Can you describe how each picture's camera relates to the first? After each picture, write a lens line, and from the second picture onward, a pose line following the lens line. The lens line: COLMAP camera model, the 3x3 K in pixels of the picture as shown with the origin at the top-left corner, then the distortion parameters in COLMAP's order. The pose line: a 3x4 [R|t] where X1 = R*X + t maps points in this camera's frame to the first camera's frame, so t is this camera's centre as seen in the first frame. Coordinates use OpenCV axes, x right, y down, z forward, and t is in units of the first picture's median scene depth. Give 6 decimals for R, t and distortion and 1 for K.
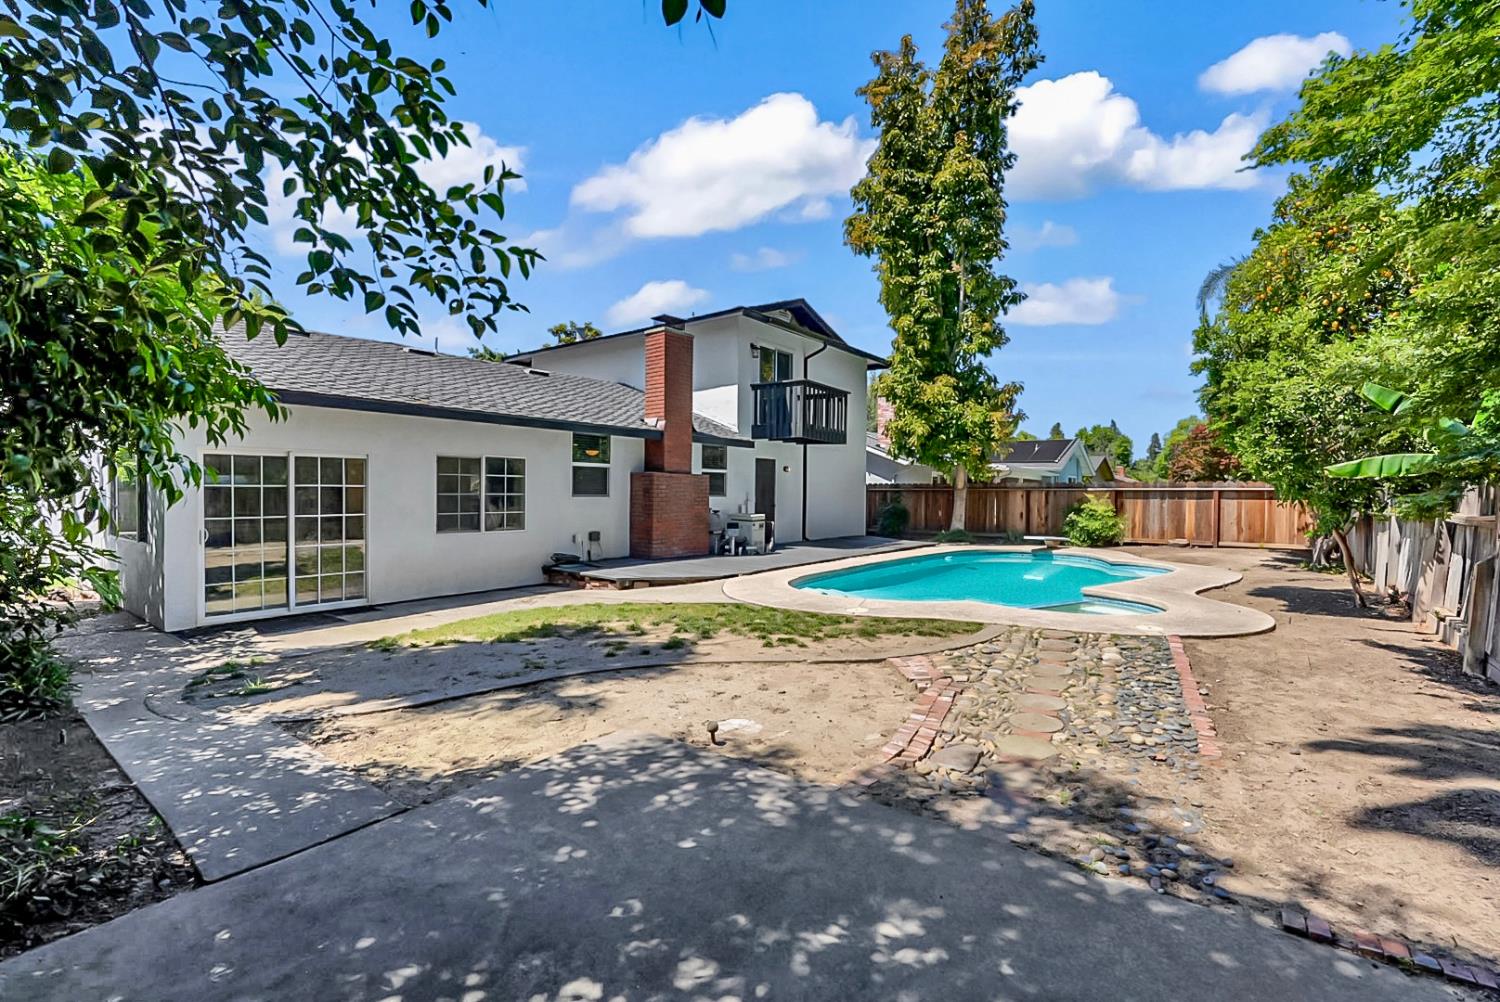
lens RADIAL K [[668.7, 0, 752.6], [0, 668.7, 499.2], [0, 0, 1]] dist [-0.002677, -0.000304]
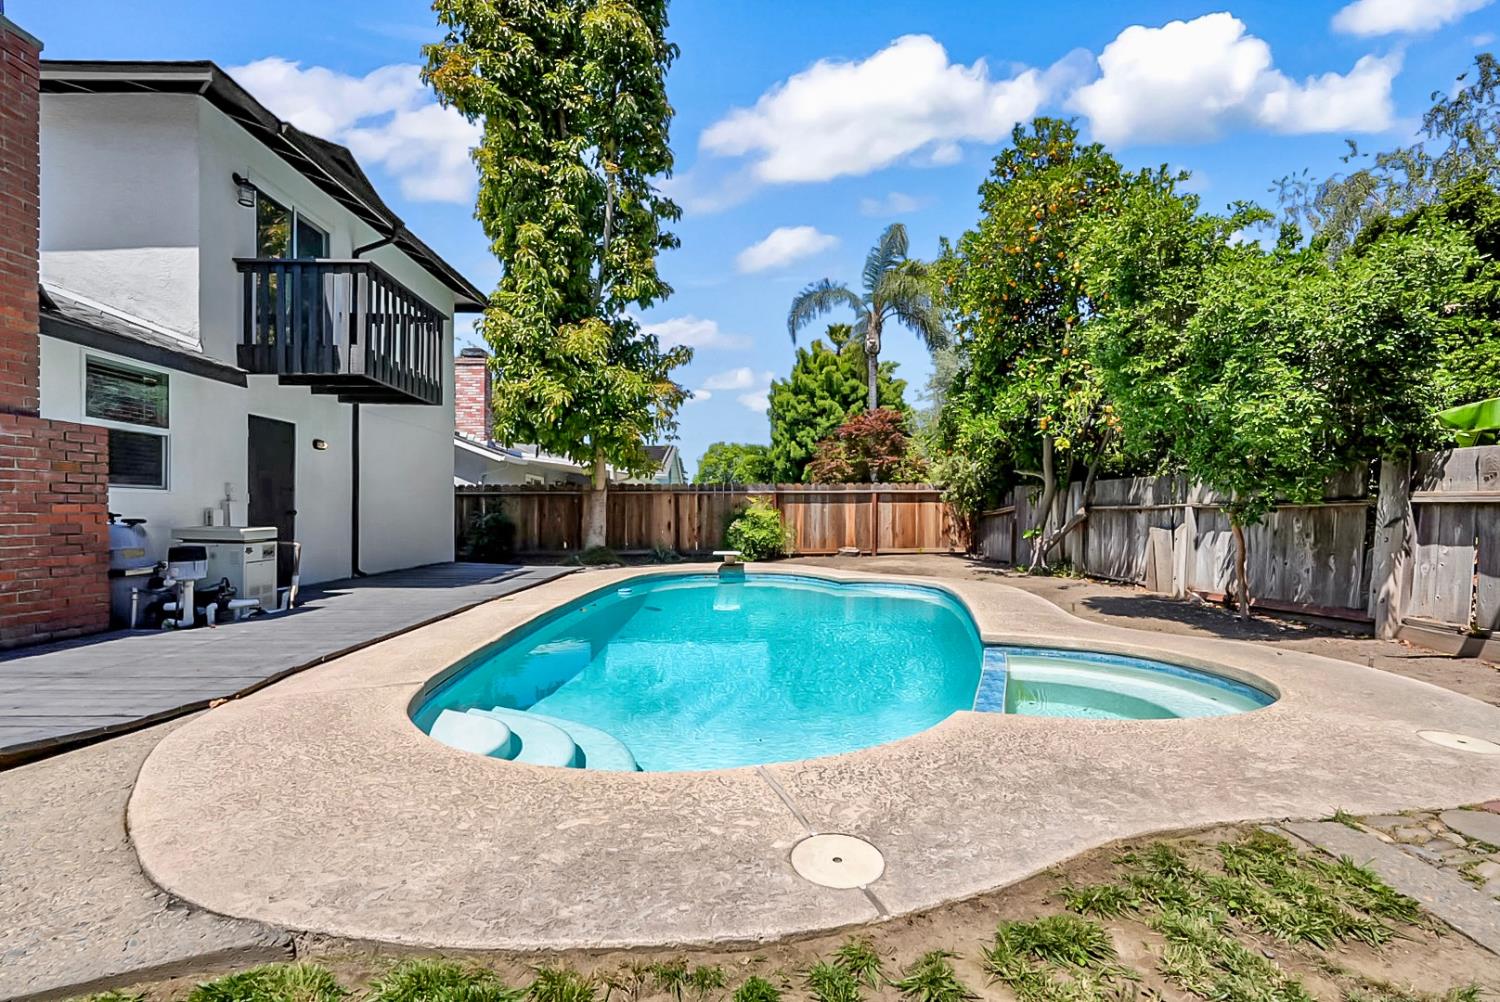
lens RADIAL K [[653.3, 0, 746.8], [0, 653.3, 512.8], [0, 0, 1]] dist [-0.001779, -0.000067]
pose [[0.777045, -0.005321, 0.629423, -0.011961], [0.012613, 0.999895, -0.007119, 0.017709], [-0.629319, 0.013470, 0.777030, 0.386694]]
